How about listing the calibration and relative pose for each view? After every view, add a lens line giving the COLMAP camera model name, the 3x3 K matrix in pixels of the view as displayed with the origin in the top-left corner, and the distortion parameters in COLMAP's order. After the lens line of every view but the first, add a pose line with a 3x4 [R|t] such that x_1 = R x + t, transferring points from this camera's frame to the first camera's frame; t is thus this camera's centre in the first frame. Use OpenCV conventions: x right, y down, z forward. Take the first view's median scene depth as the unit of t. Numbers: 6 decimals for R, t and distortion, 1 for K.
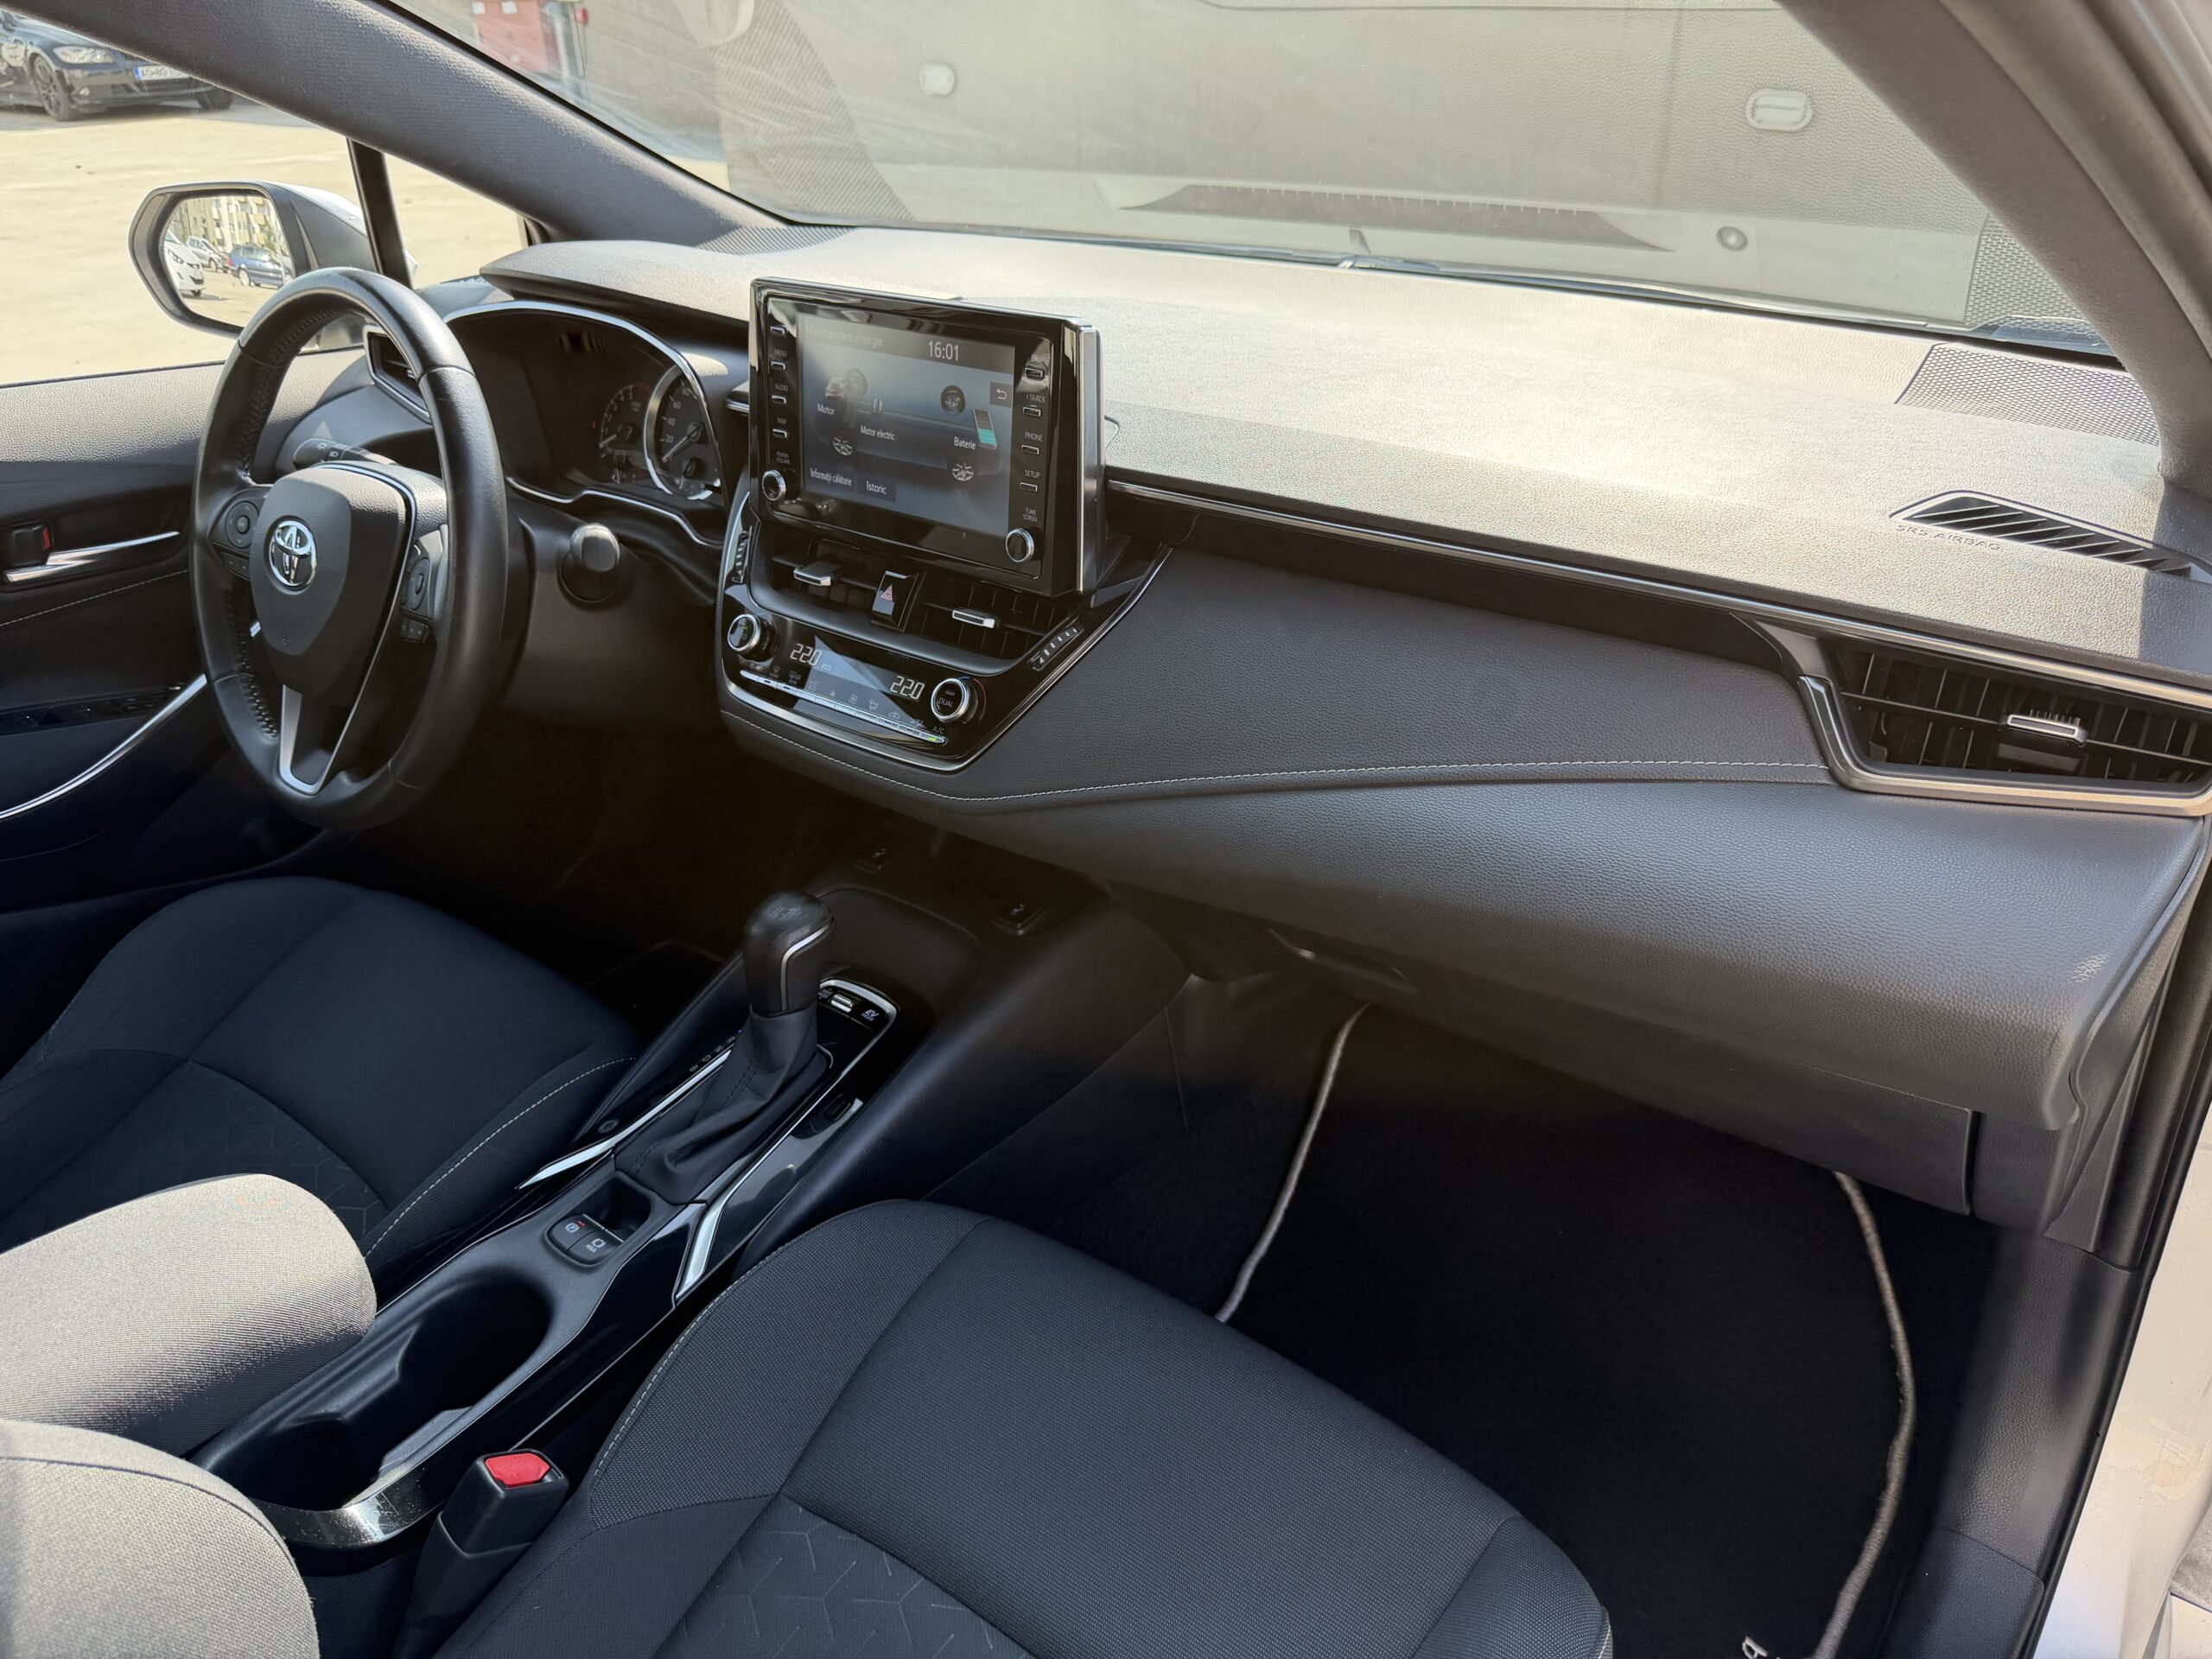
lens RADIAL K [[1616.4, 0, 1112.4], [0, 1616.4, 854.2], [0, 0, 1]] dist [0.052949, -0.108586]
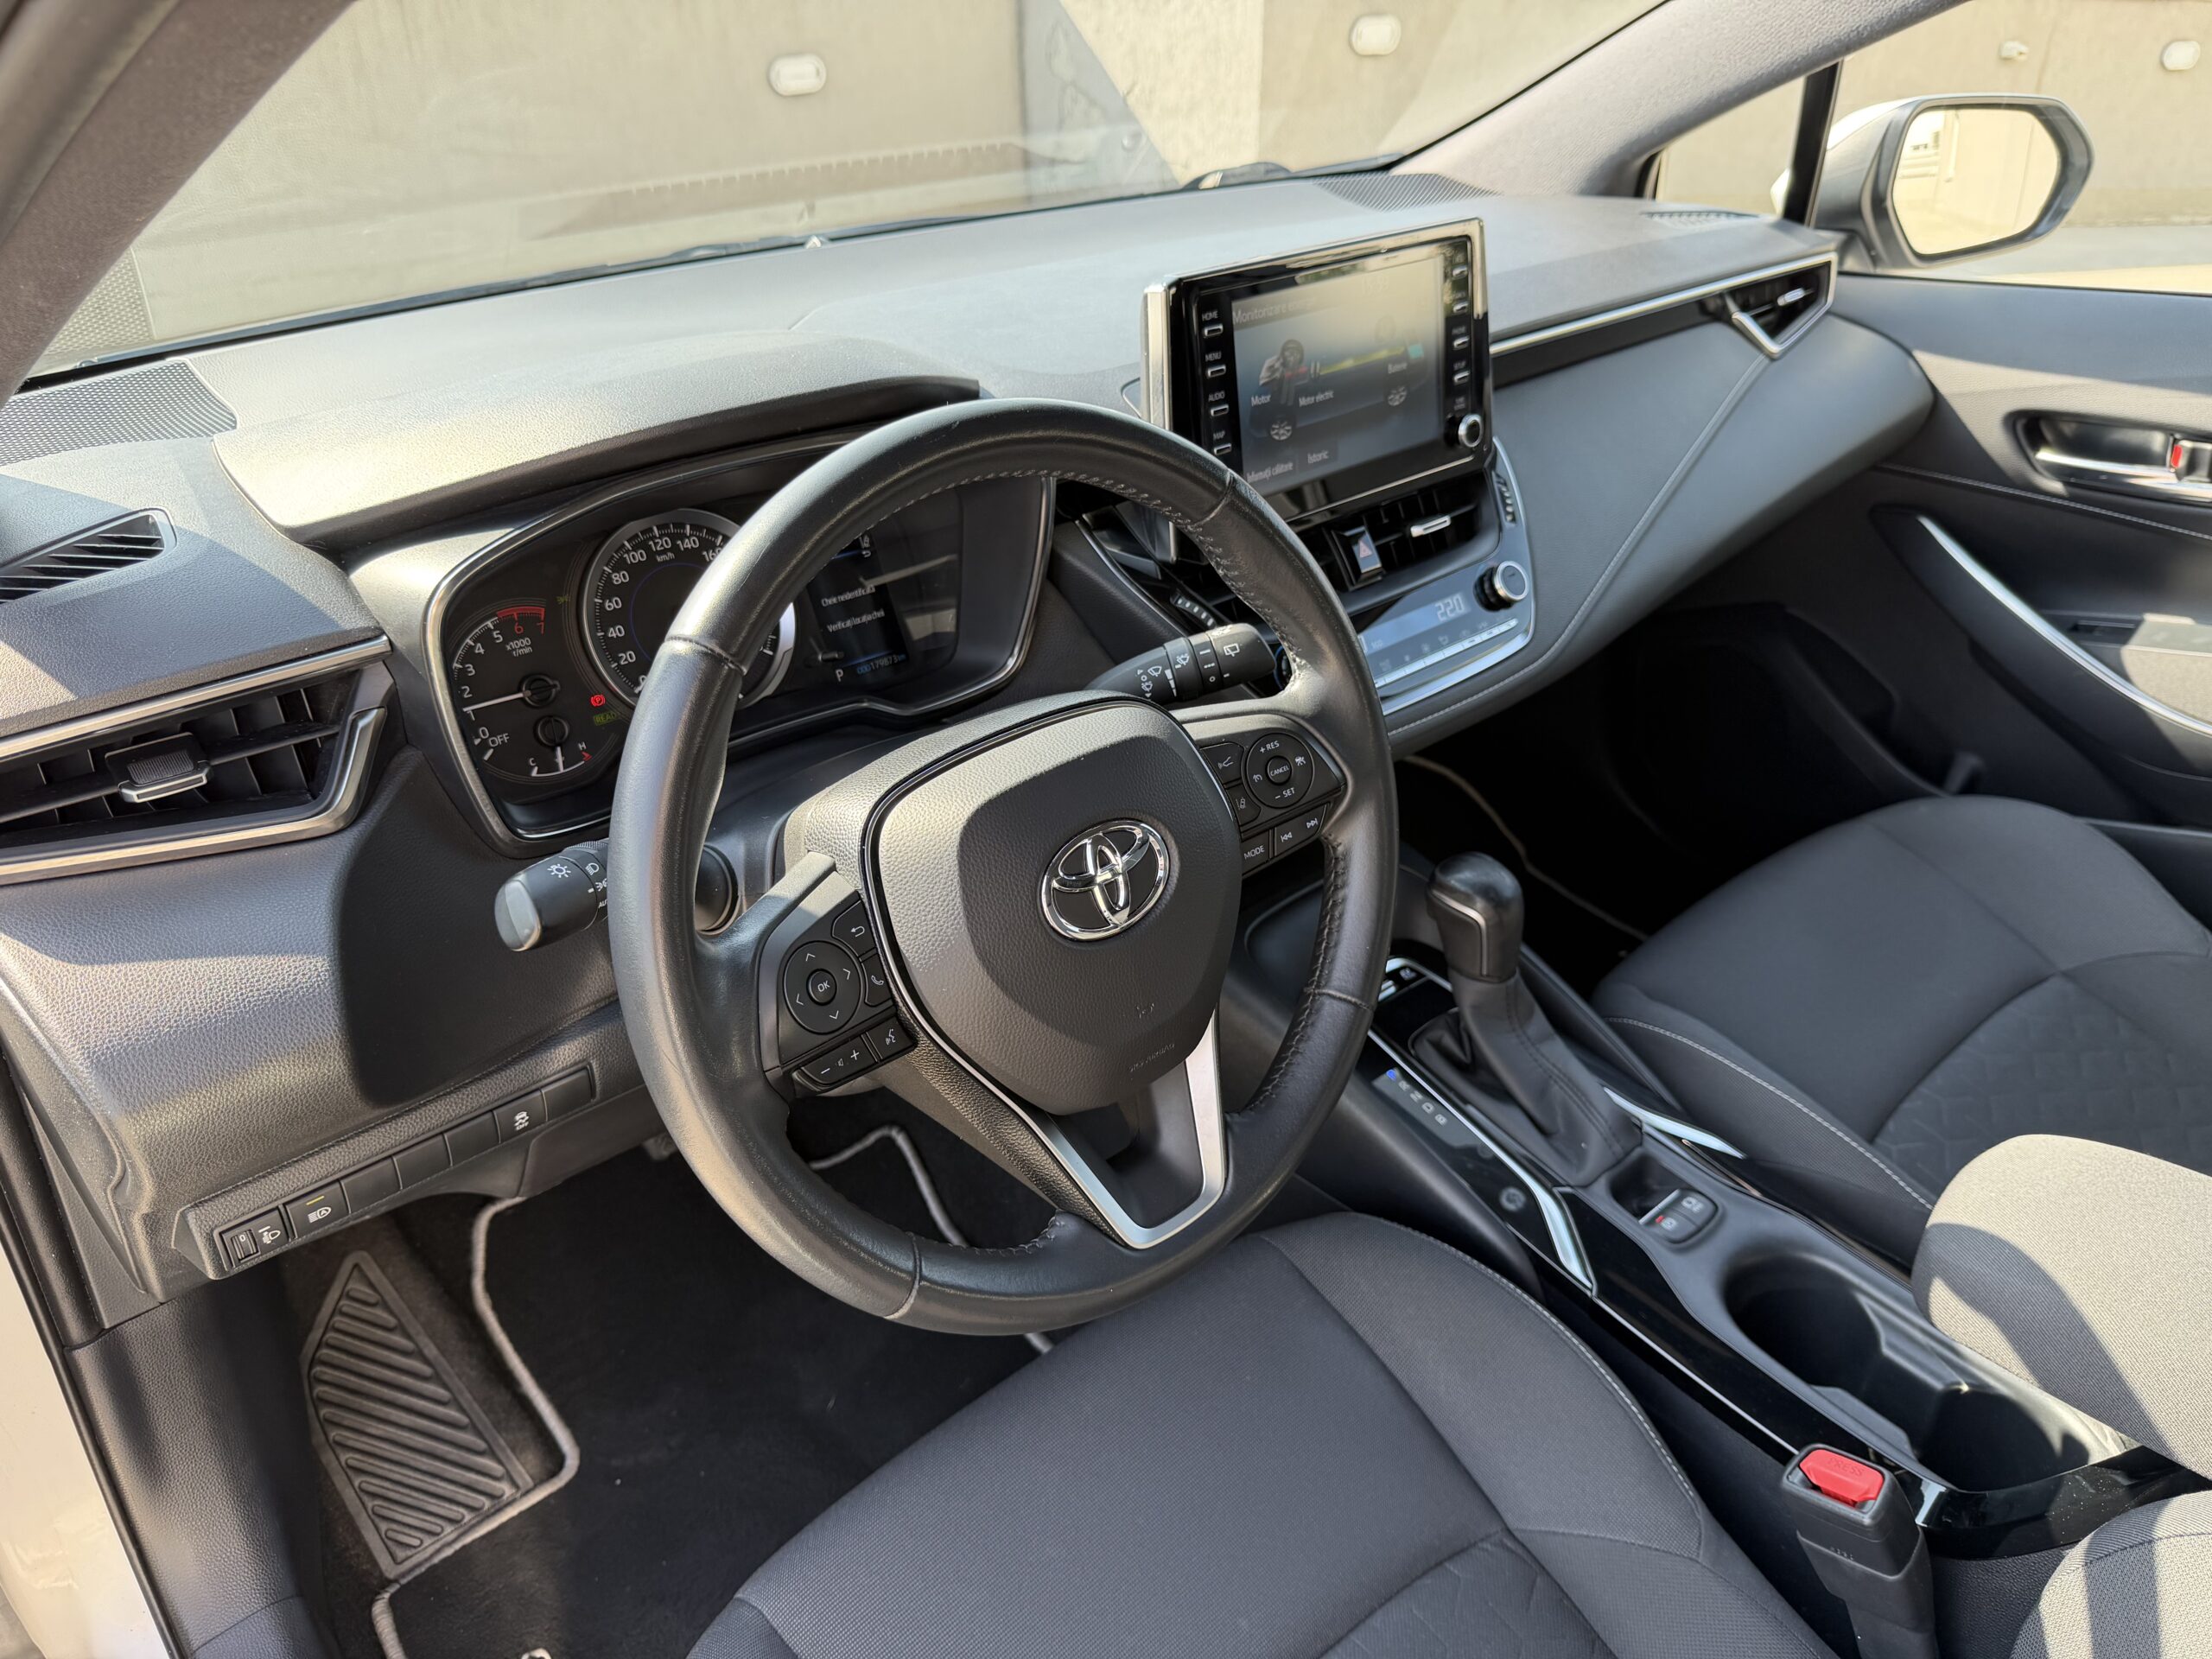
lens RADIAL K [[1620.4, 0, 1167.4], [0, 1620.4, 817.8], [0, 0, 1]] dist [0.084036, -0.107478]
pose [[0.160466, -0.458837, 0.873910, -0.963178], [0.485449, 0.807587, 0.334877, -0.368939], [-0.859413, 0.370502, 0.352332, 0.724611]]
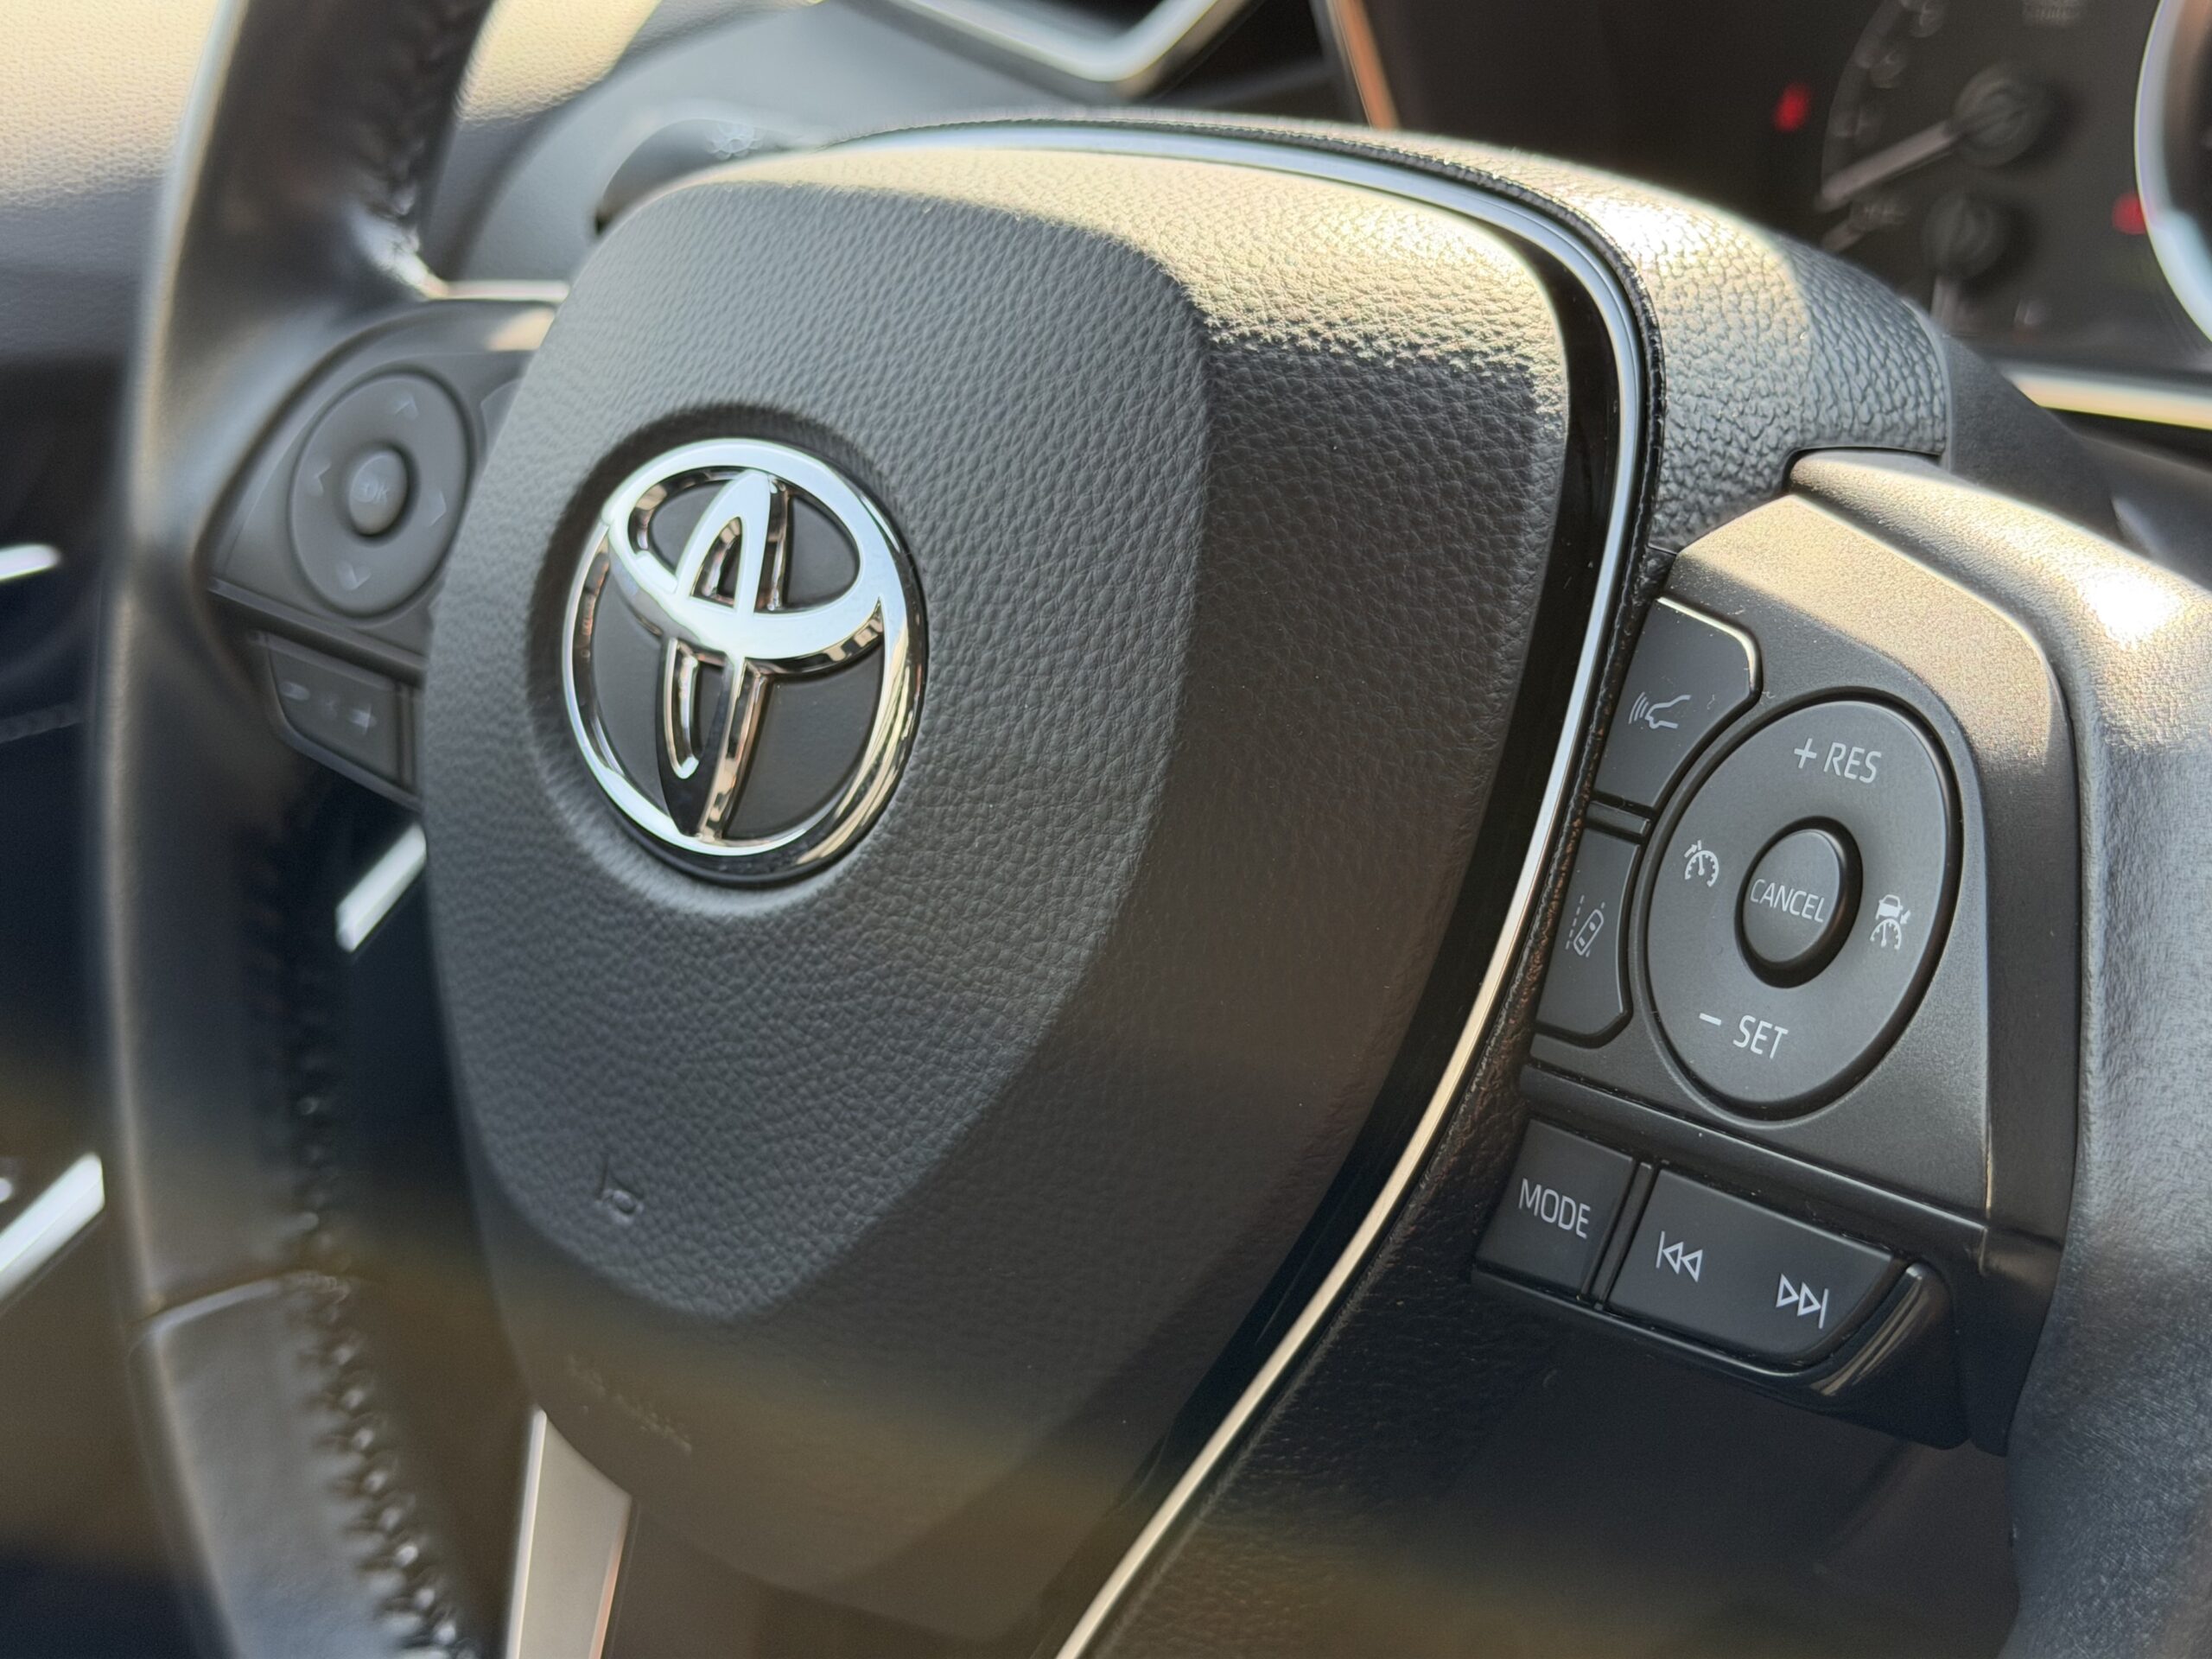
lens RADIAL K [[3241.8, 0, 1106.0], [0, 3241.8, 829.5], [0, 0, 1]] dist [0.090171, -0.089838]
pose [[0.979209, 0.023576, -0.201478, -0.389987], [-0.050826, 0.990056, -0.131170, -0.124100], [0.196382, 0.138684, 0.970670, 0.682861]]
